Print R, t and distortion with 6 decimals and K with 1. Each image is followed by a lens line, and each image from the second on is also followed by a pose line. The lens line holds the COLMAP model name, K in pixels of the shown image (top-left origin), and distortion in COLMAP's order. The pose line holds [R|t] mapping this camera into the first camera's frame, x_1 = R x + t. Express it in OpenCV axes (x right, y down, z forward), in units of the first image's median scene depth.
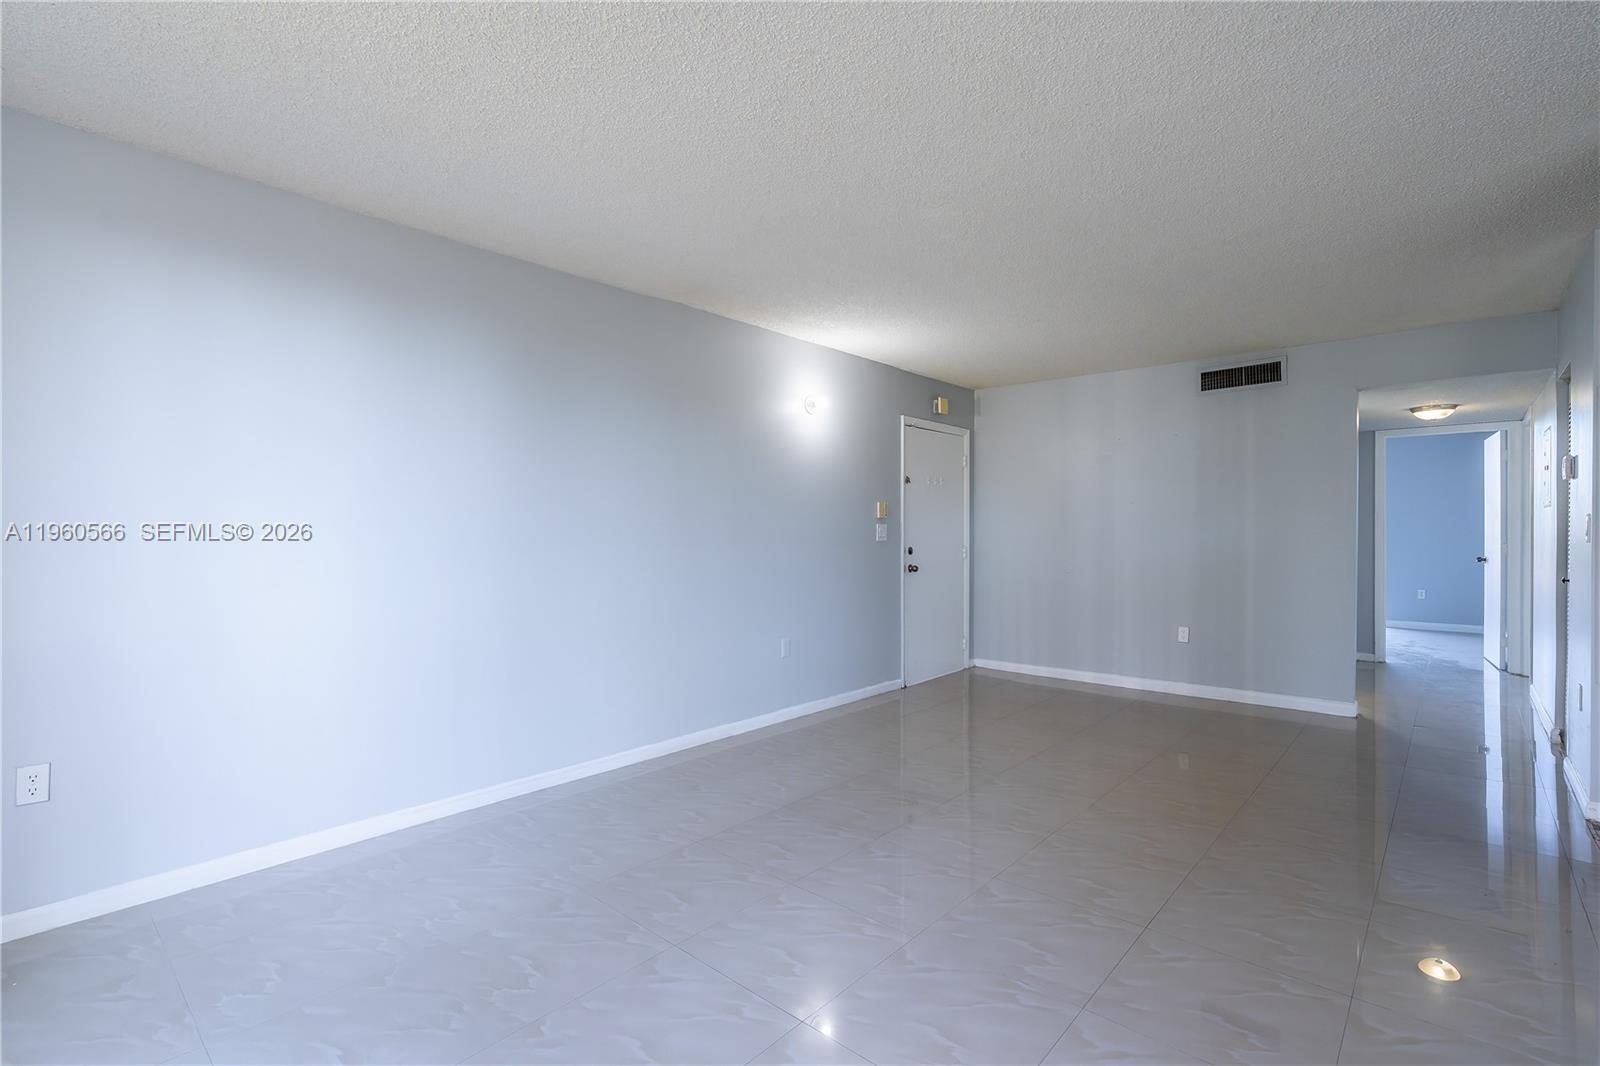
lens RADIAL K [[745.8, 0, 800.0], [0, 745.8, 533.0], [0, 0, 1]] dist [-0.000077, -0.000201]
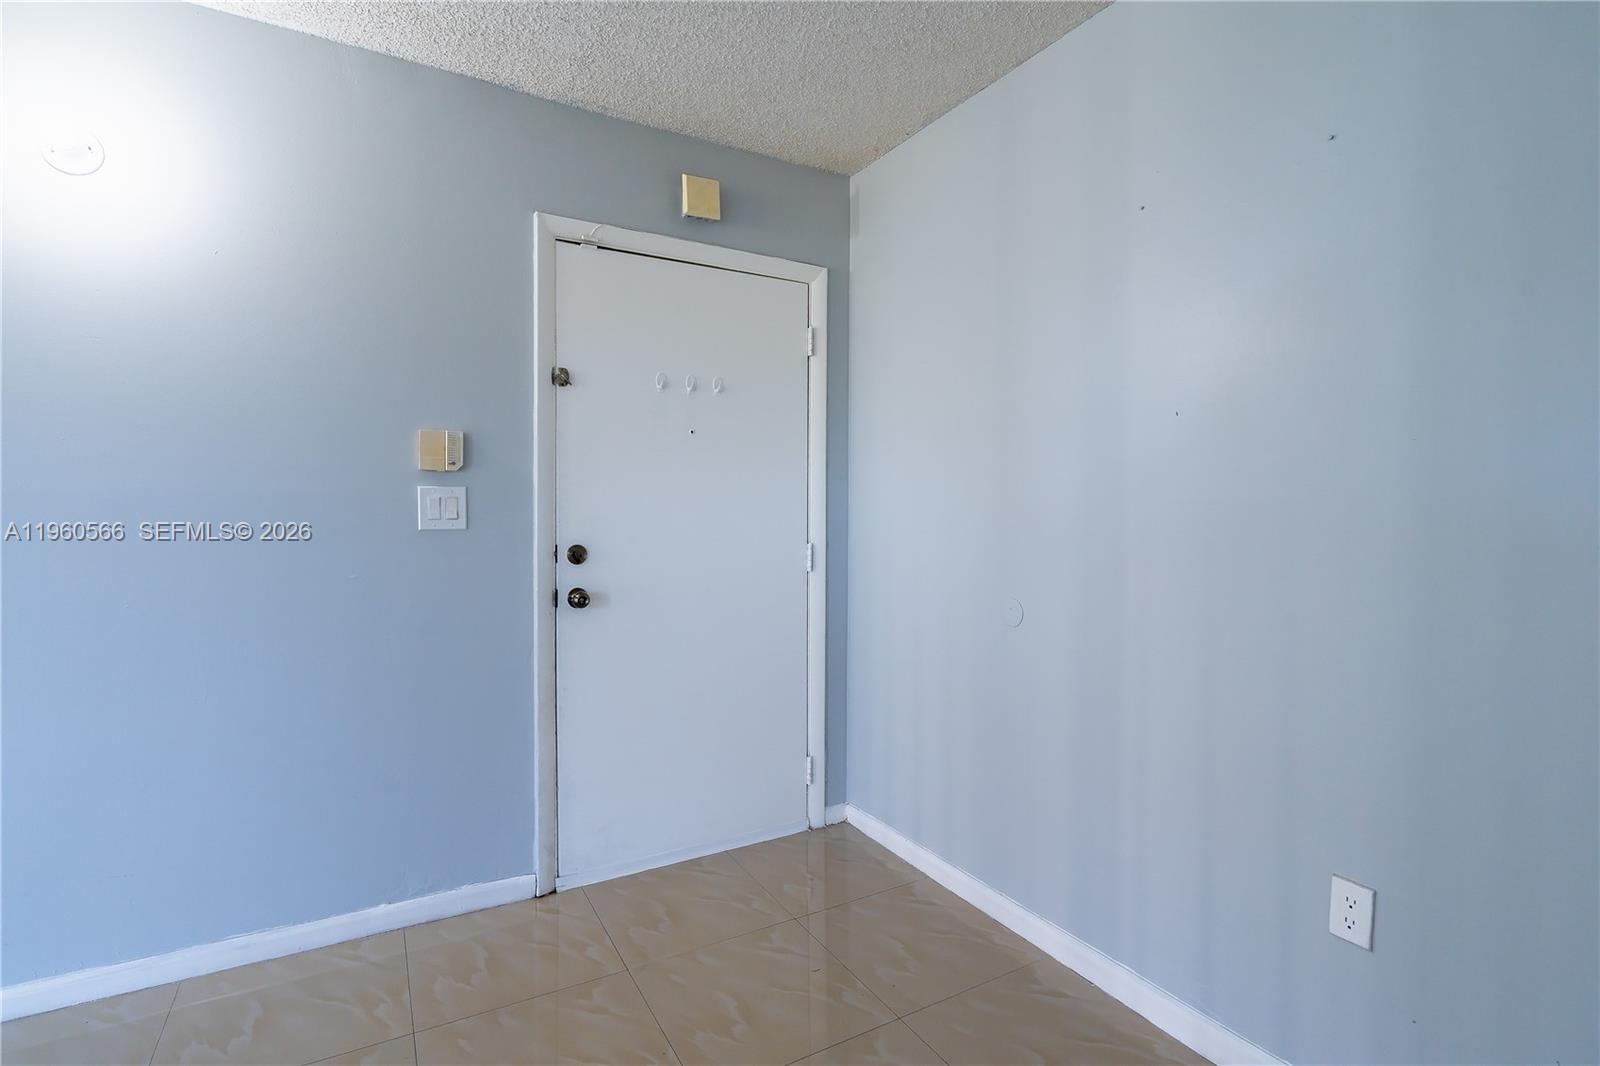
lens RADIAL K [[745.8, 0, 800.0], [0, 745.8, 533.0], [0, 0, 1]] dist [-0.000077, -0.000201]
pose [[0.940549, 0.006671, -0.339593, 0.402610], [-0.001153, 0.999864, 0.016449, 0.005747], [0.339657, -0.015080, 0.940429, 0.669105]]
